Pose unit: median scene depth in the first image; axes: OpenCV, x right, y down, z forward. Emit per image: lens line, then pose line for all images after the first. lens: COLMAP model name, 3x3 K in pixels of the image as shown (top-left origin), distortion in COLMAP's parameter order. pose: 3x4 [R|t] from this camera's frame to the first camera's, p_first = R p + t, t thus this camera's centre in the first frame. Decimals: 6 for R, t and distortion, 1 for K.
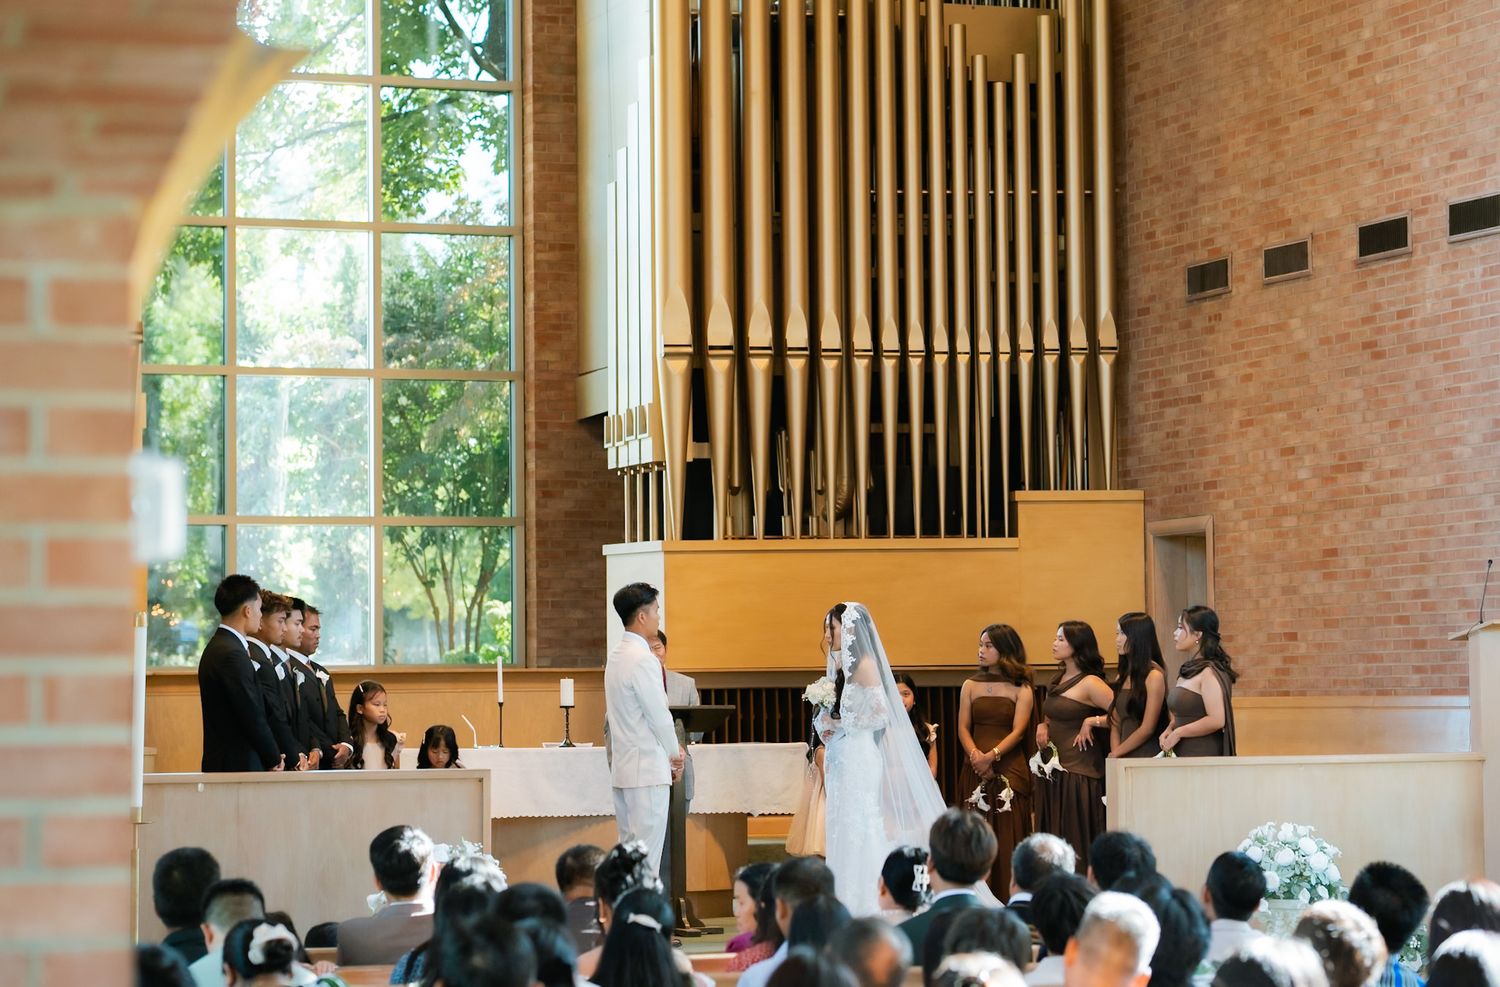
lens RADIAL K [[4060.6, 0, 750.8], [0, 4060.6, 492.7], [0, 0, 1]] dist [-0.044502, 0.356402]
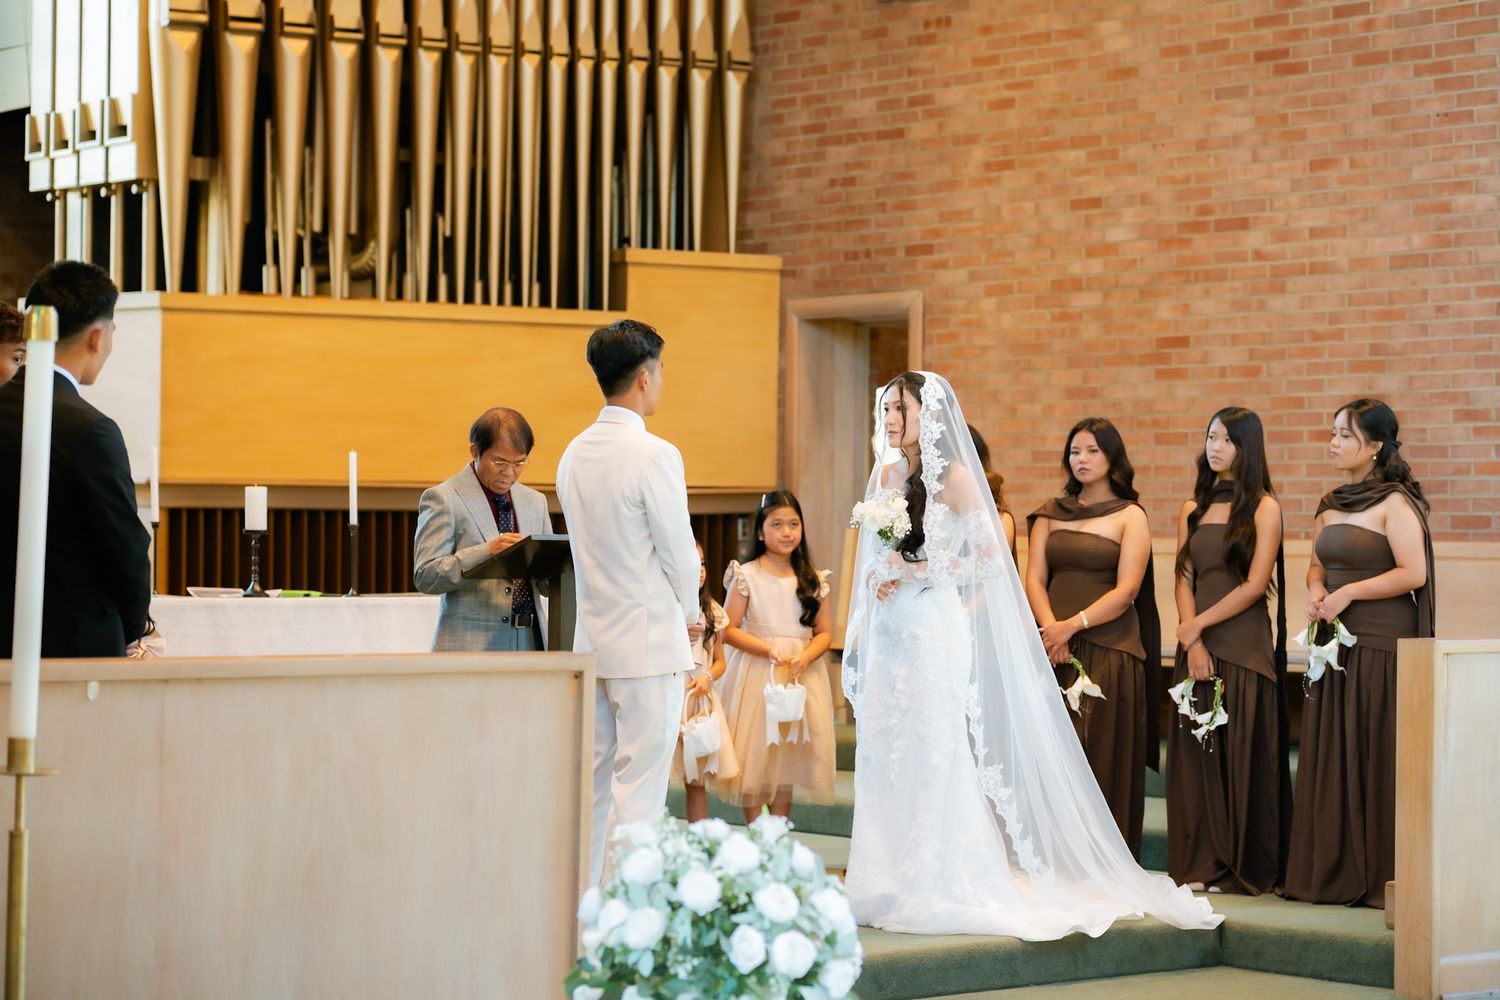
lens RADIAL K [[3544.8, 0, 752.4], [0, 3544.8, 498.8], [0, 0, 1]] dist [0.050525, -0.002076]
pose [[0.932519, 0.025321, 0.360233, -0.151794], [-0.039924, 0.998653, 0.033153, 0.024001], [-0.358908, -0.045297, 0.932273, 0.417909]]
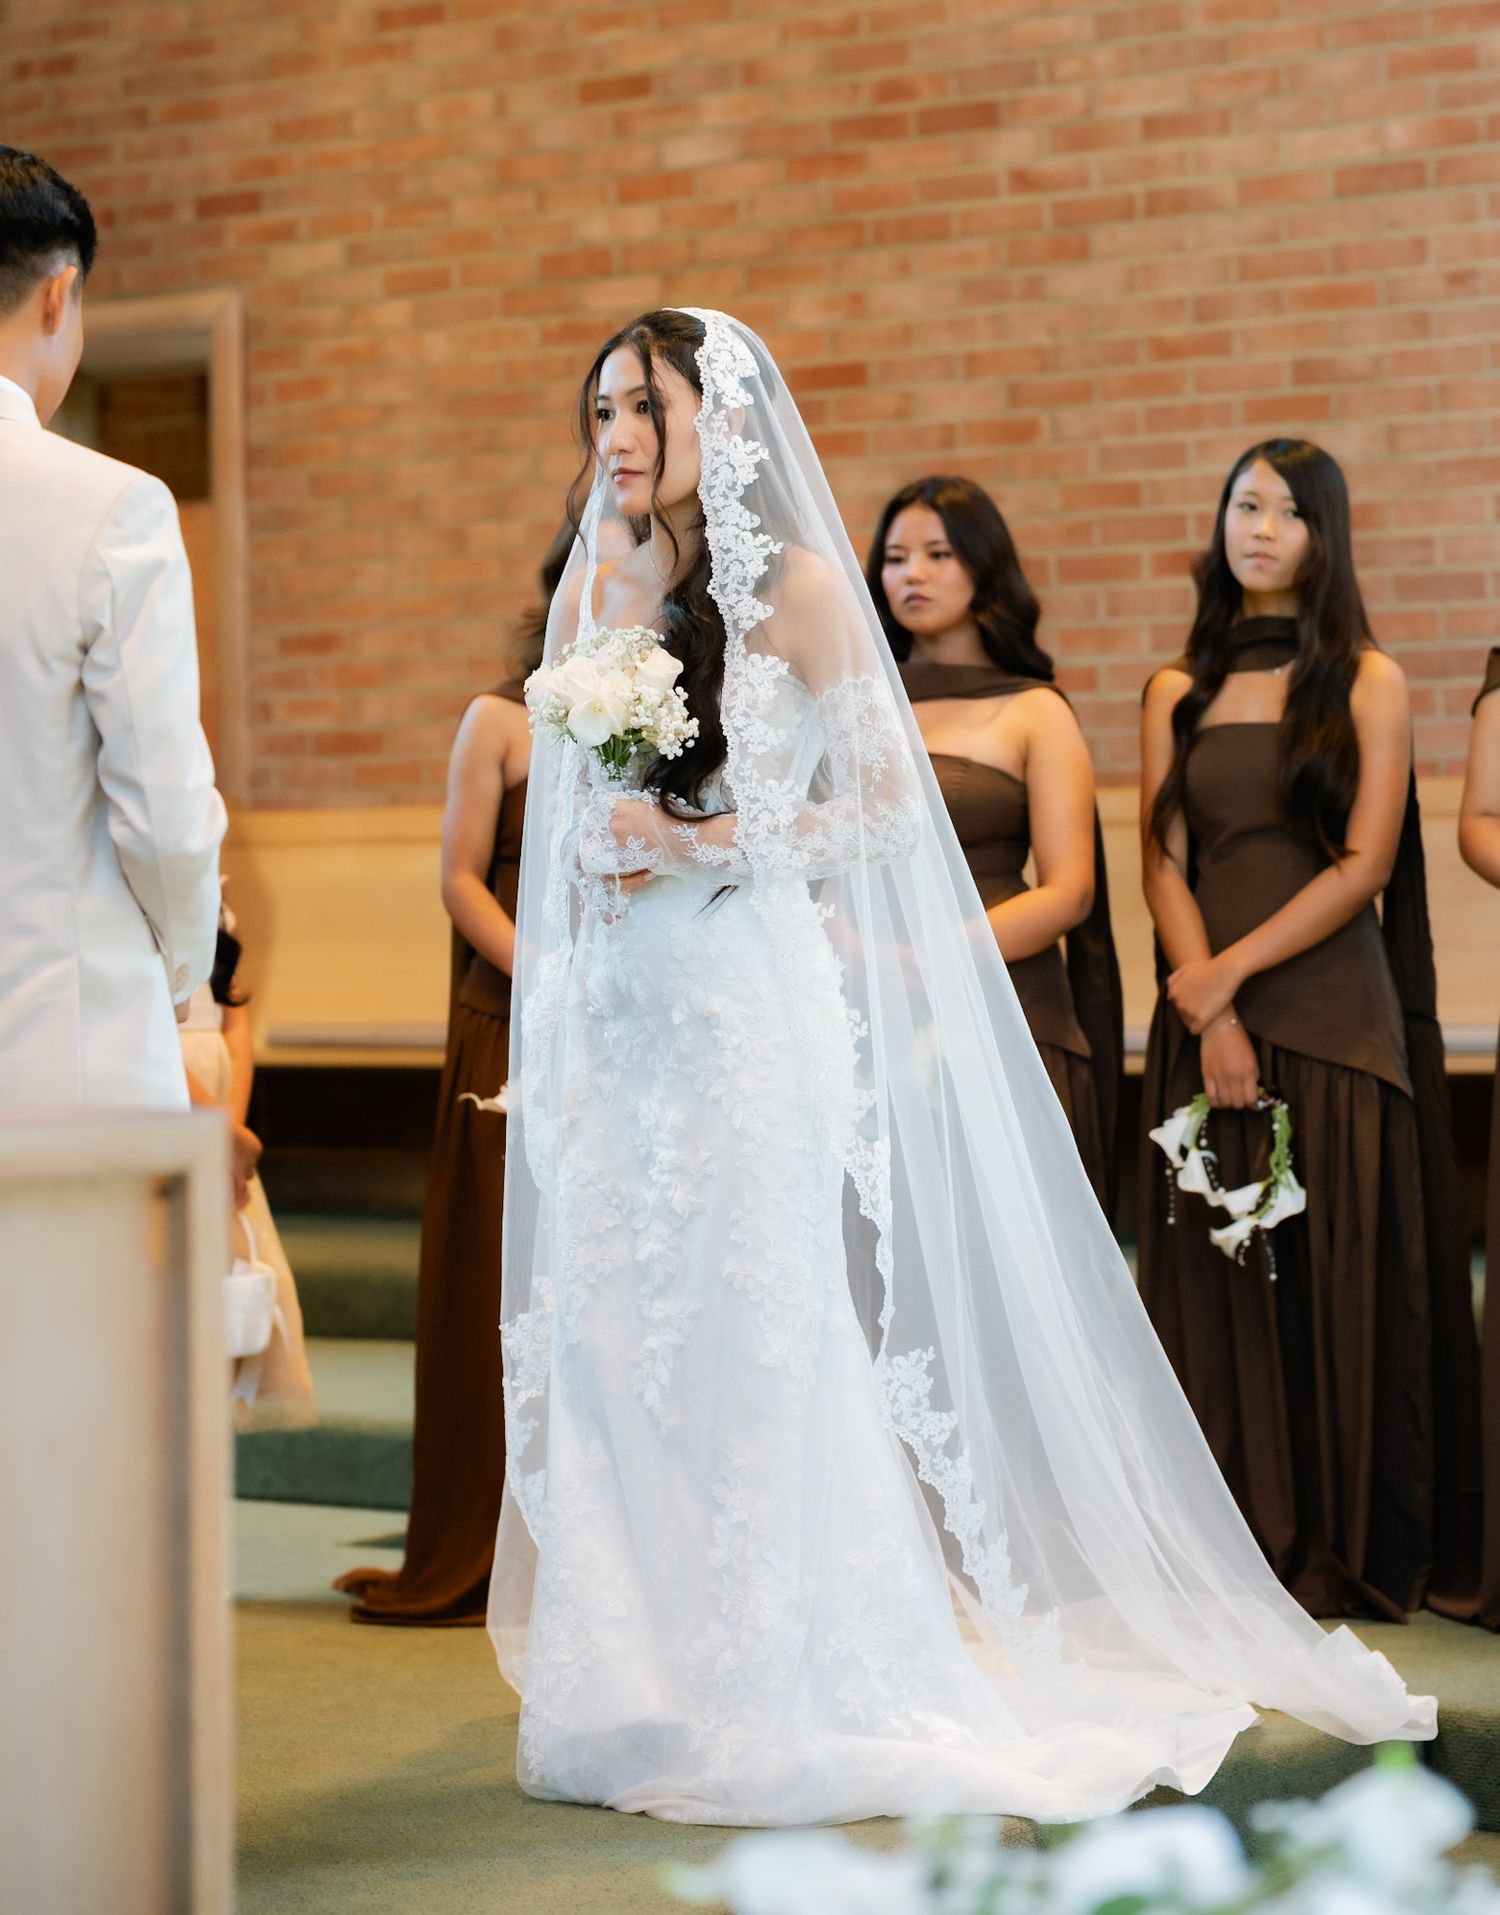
lens RADIAL K [[5465.1, 0, 841.2], [0, 5465.1, 823.4], [0, 0, 1]] dist [0.009141, 0.417371]
pose [[0.821099, -0.001044, 0.570785, -0.113969], [-0.018031, 0.999452, 0.027767, 0.038225], [-0.570501, -0.033091, 0.820630, 0.603077]]
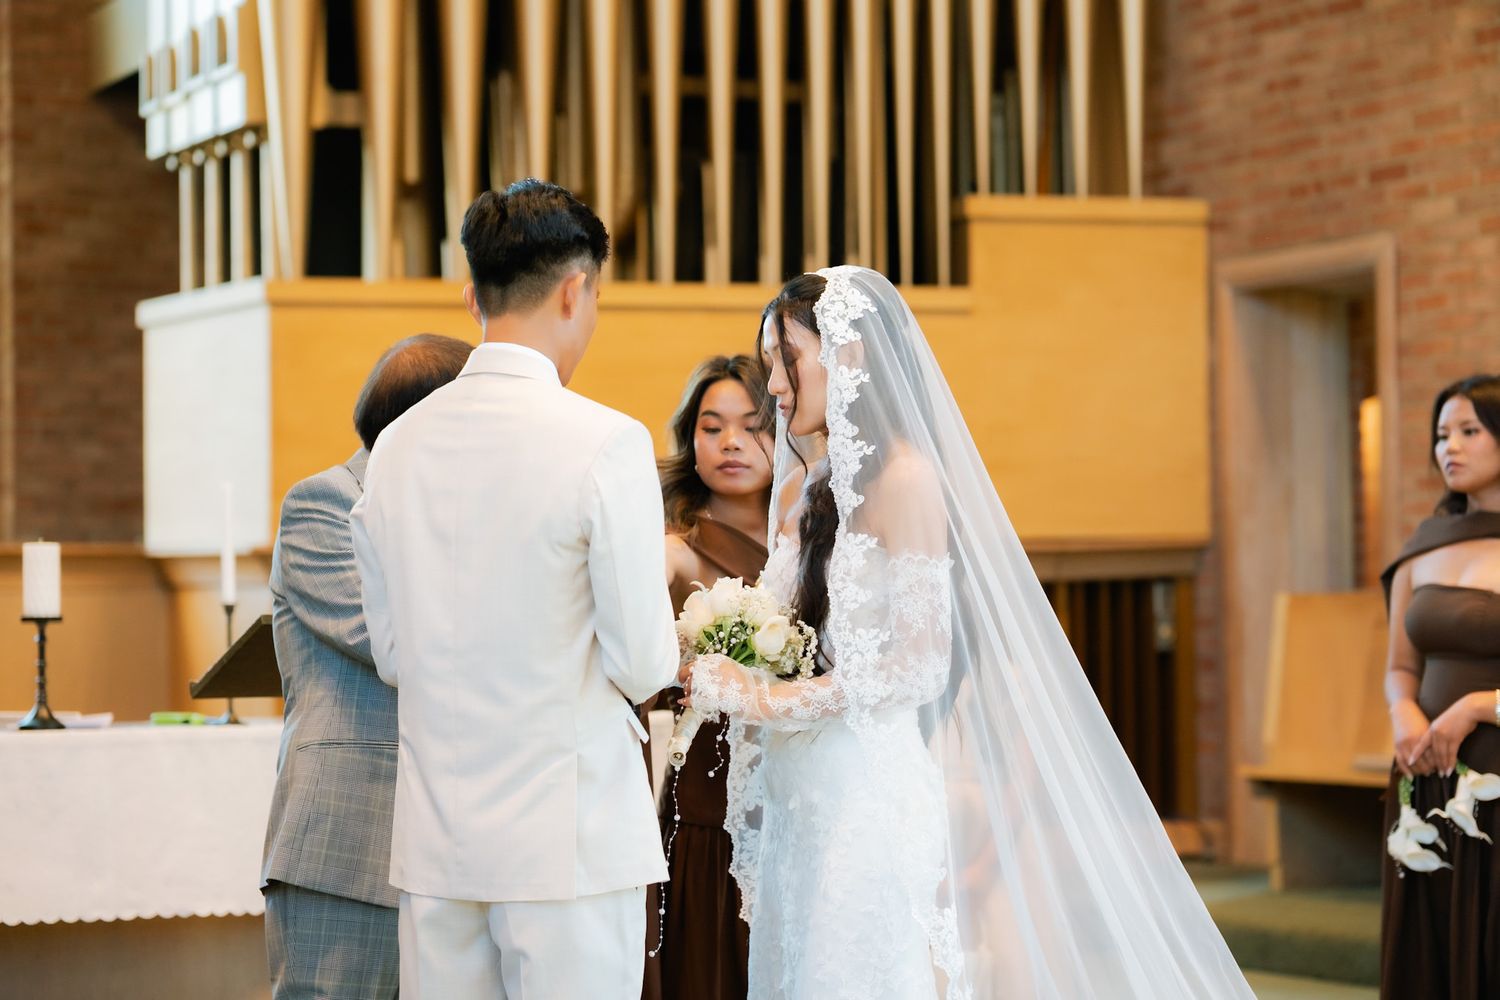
lens RADIAL K [[3544.8, 0, 752.4], [0, 3544.8, 498.8], [0, 0, 1]] dist [0.050525, -0.002076]
pose [[0.991161, 0.005846, 0.132537, -0.020806], [-0.007782, 0.999870, 0.014092, 0.033131], [-0.132437, -0.014999, 0.991078, 0.600285]]
